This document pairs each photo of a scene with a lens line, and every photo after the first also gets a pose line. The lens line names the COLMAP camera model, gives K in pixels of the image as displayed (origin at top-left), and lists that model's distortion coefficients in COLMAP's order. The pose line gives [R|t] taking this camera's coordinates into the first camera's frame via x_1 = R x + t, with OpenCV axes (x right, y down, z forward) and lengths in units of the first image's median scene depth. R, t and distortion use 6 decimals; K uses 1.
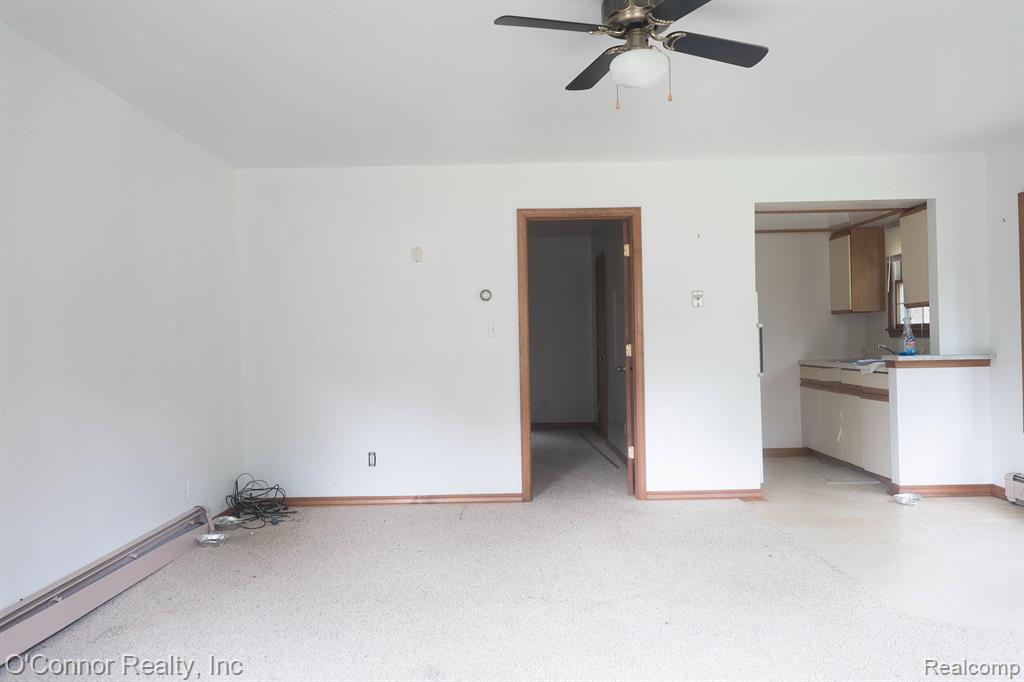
lens RADIAL K [[804.3, 0, 513.3], [0, 804.3, 341.0], [0, 0, 1]] dist [0.001848, 0.006773]
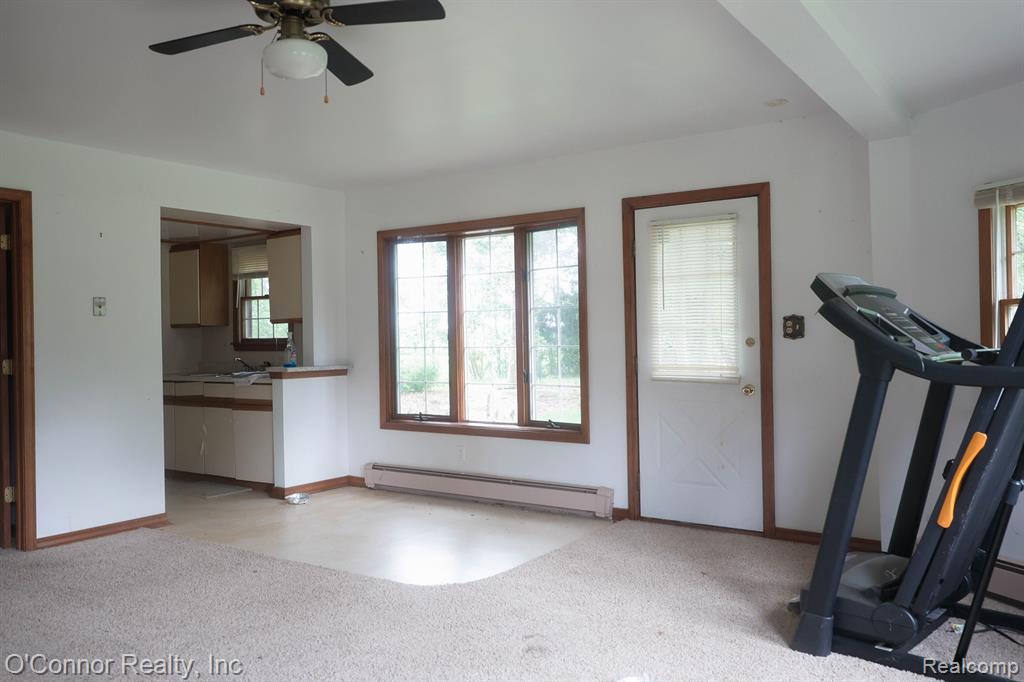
lens RADIAL K [[804.3, 0, 514.8], [0, 804.3, 339.7], [0, 0, 1]] dist [0.001848, 0.006773]
pose [[0.579041, 0.009813, 0.815240, -0.220913], [0.008272, 0.999805, -0.017910, 0.002982], [-0.815257, 0.017114, 0.578847, 0.123731]]
